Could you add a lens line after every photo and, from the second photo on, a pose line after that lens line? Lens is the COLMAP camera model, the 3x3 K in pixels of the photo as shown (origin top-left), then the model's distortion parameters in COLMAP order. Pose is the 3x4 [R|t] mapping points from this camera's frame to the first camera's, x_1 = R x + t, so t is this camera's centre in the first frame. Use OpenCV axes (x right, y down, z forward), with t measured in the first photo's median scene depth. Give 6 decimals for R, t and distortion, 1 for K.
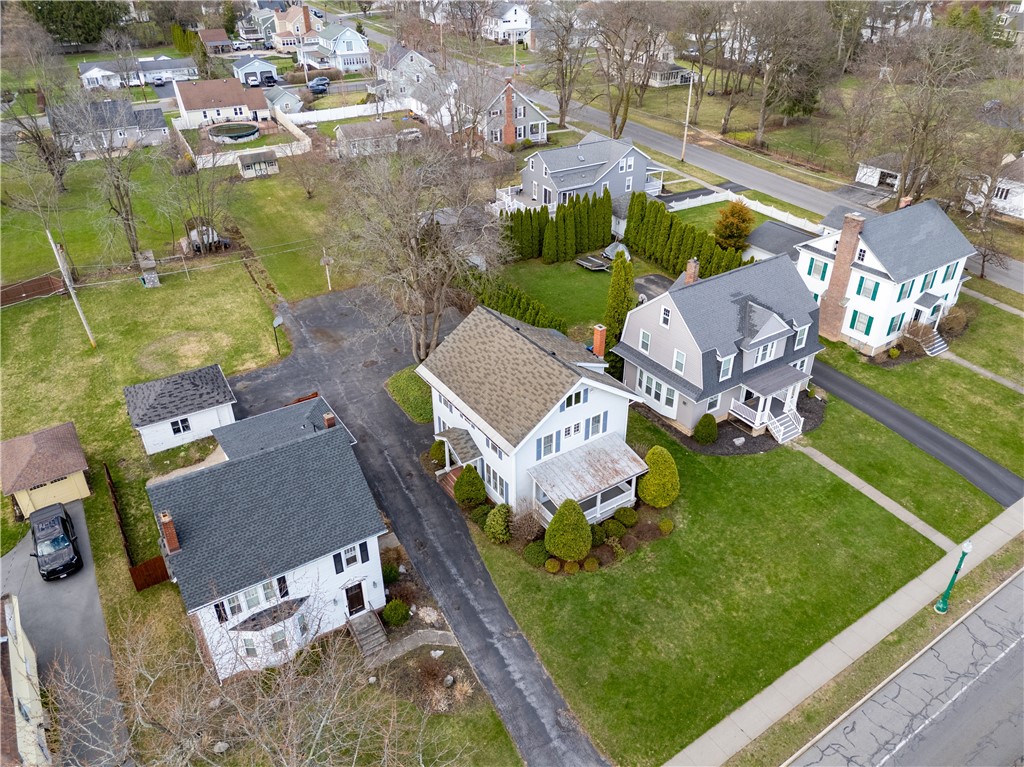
lens RADIAL K [[758.4, 0, 512.0], [0, 758.4, 383.5], [0, 0, 1]] dist [0.032240, -0.004765]
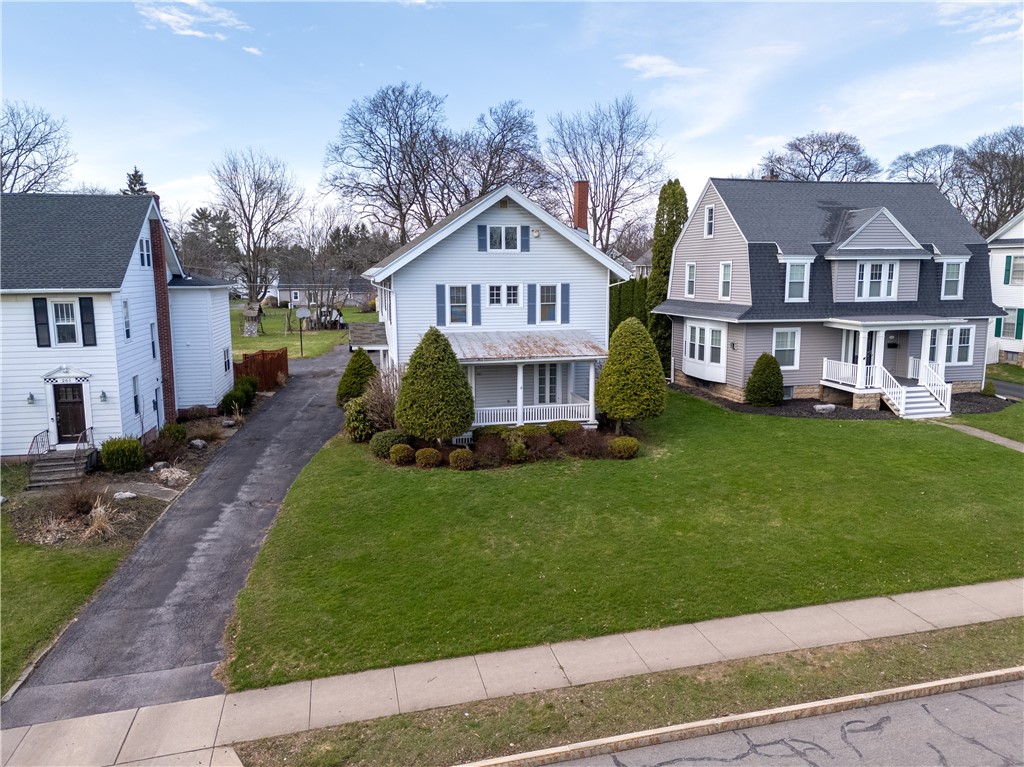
lens RADIAL K [[758.4, 0, 512.0], [0, 758.4, 383.5], [0, 0, 1]] dist [0.032240, -0.004765]
pose [[0.935654, 0.054451, -0.348692, 0.322689], [-0.187759, 0.913395, -0.361186, 0.370851], [0.298827, 0.403415, 0.864846, 0.474018]]
